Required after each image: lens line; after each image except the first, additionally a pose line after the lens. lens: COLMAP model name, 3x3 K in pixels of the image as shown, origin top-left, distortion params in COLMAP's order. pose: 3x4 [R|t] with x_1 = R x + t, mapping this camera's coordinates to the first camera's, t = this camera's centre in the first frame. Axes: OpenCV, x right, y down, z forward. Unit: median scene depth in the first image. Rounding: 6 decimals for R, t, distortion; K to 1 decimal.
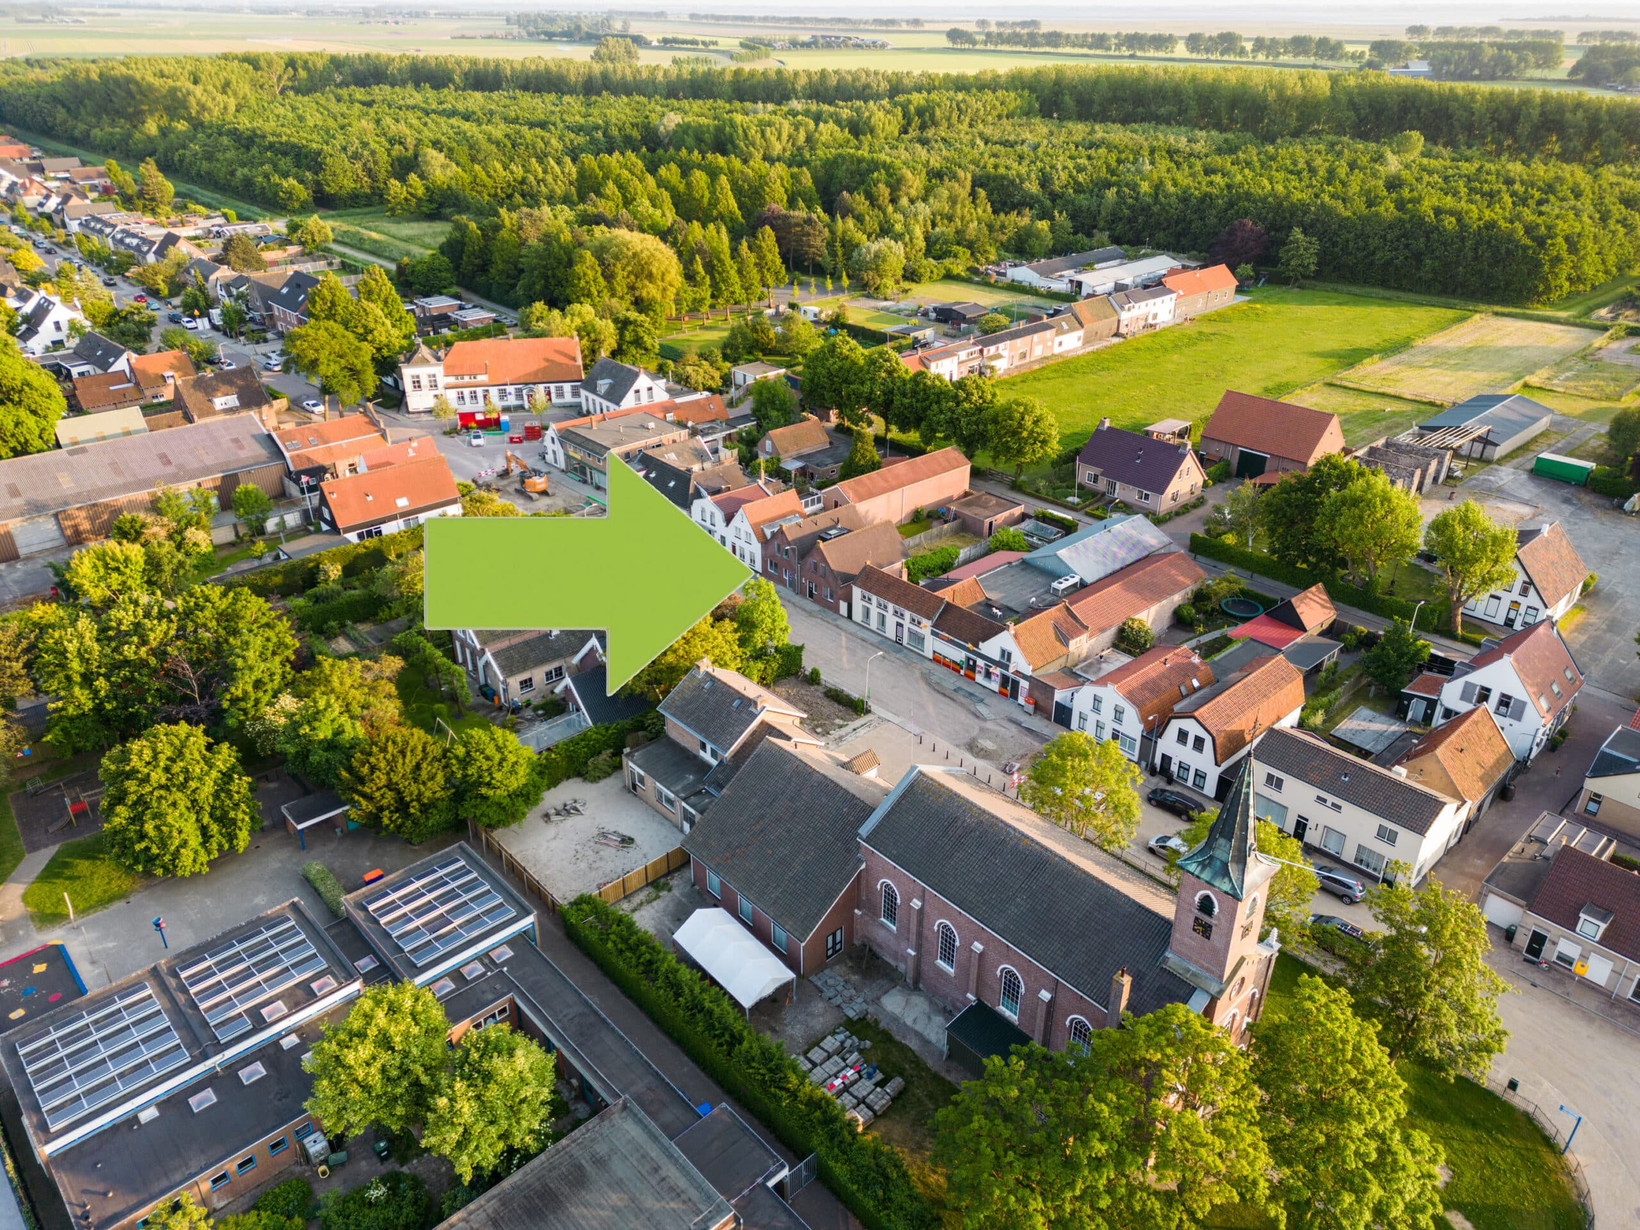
lens RADIAL K [[1132.5, 0, 820.0], [0, 1132.5, 615.0], [0, 0, 1]] dist [0.085804, -0.080874]
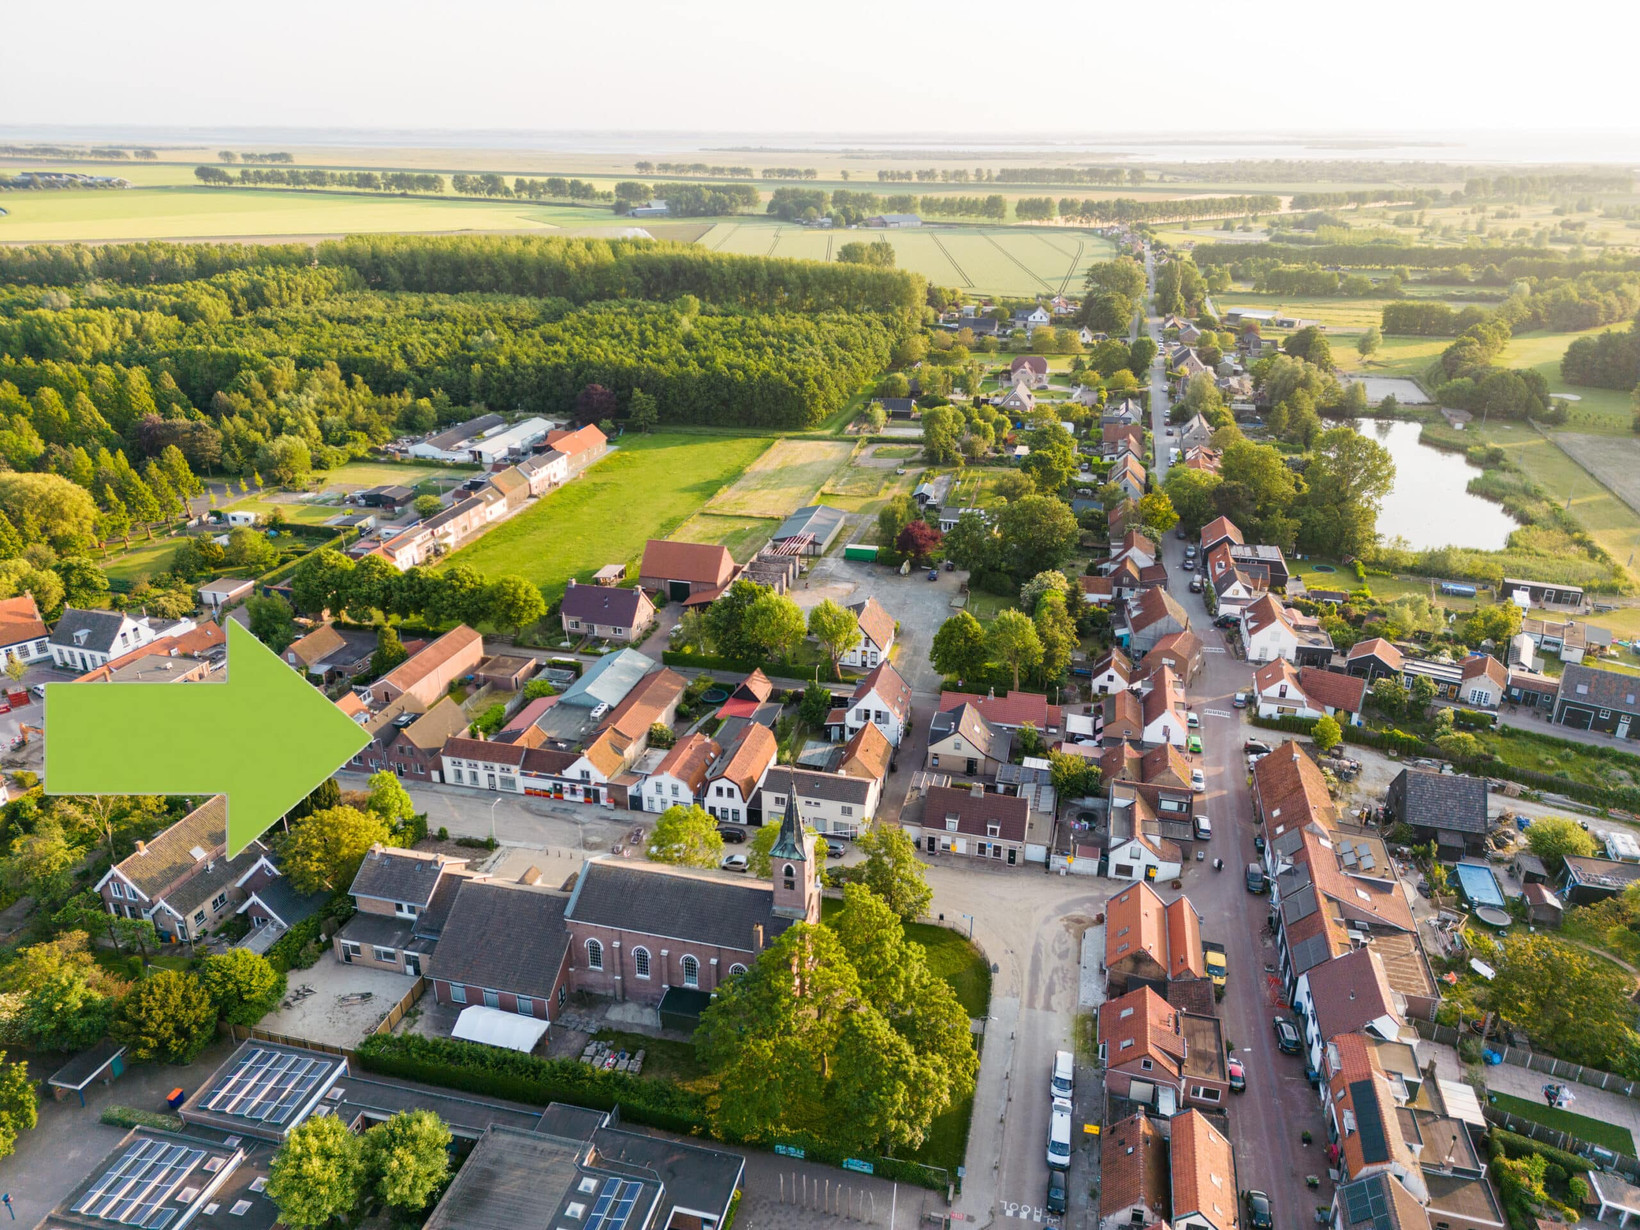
lens RADIAL K [[1125.8, 0, 833.2], [0, 1125.8, 623.4], [0, 0, 1]] dist [0.071415, -0.062757]
pose [[0.831337, -0.215919, 0.512111, -0.193659], [0.254514, 0.967054, -0.005431, -0.044263], [-0.494066, 0.134855, 0.858902, -0.278436]]
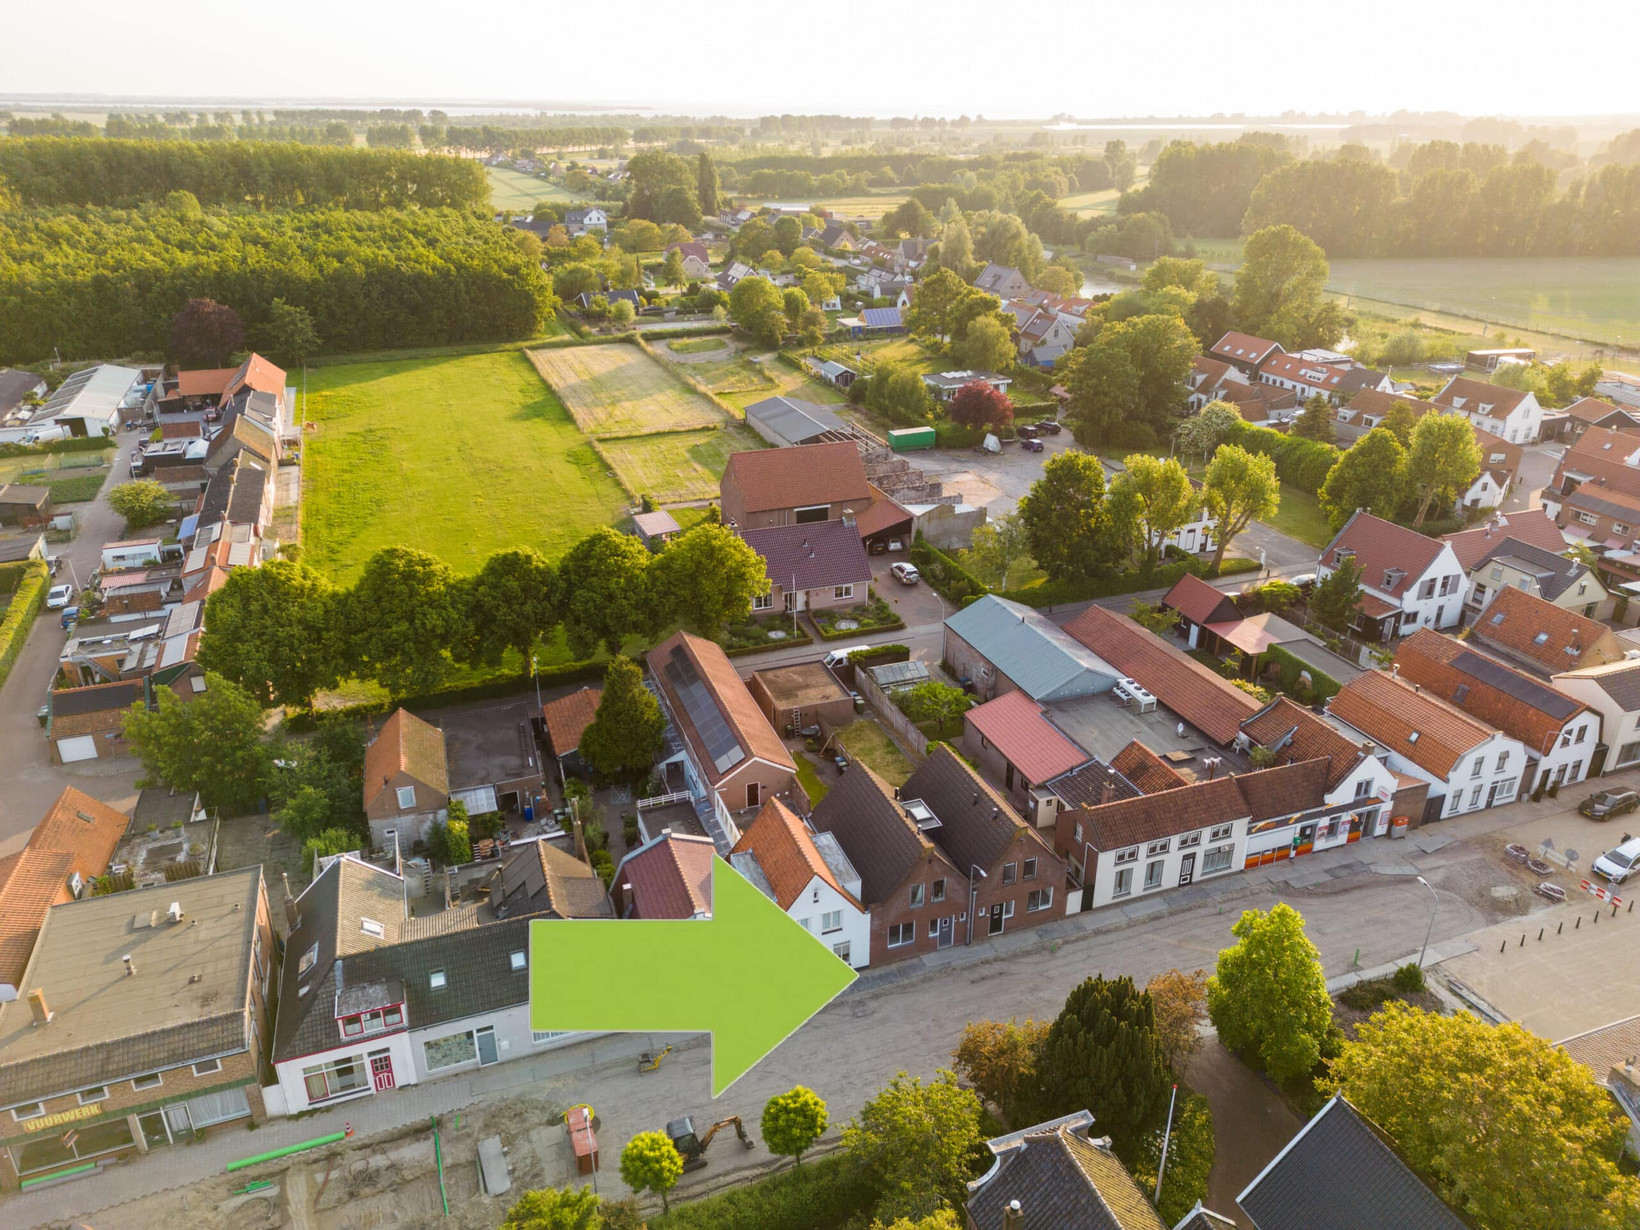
lens RADIAL K [[1132.5, 0, 820.0], [0, 1132.5, 615.0], [0, 0, 1]] dist [0.085804, -0.080874]
pose [[0.370029, -0.380177, 0.847670, -0.409698], [0.433221, 0.877766, 0.204563, -0.272657], [-0.821826, 0.291534, 0.489500, 0.685905]]
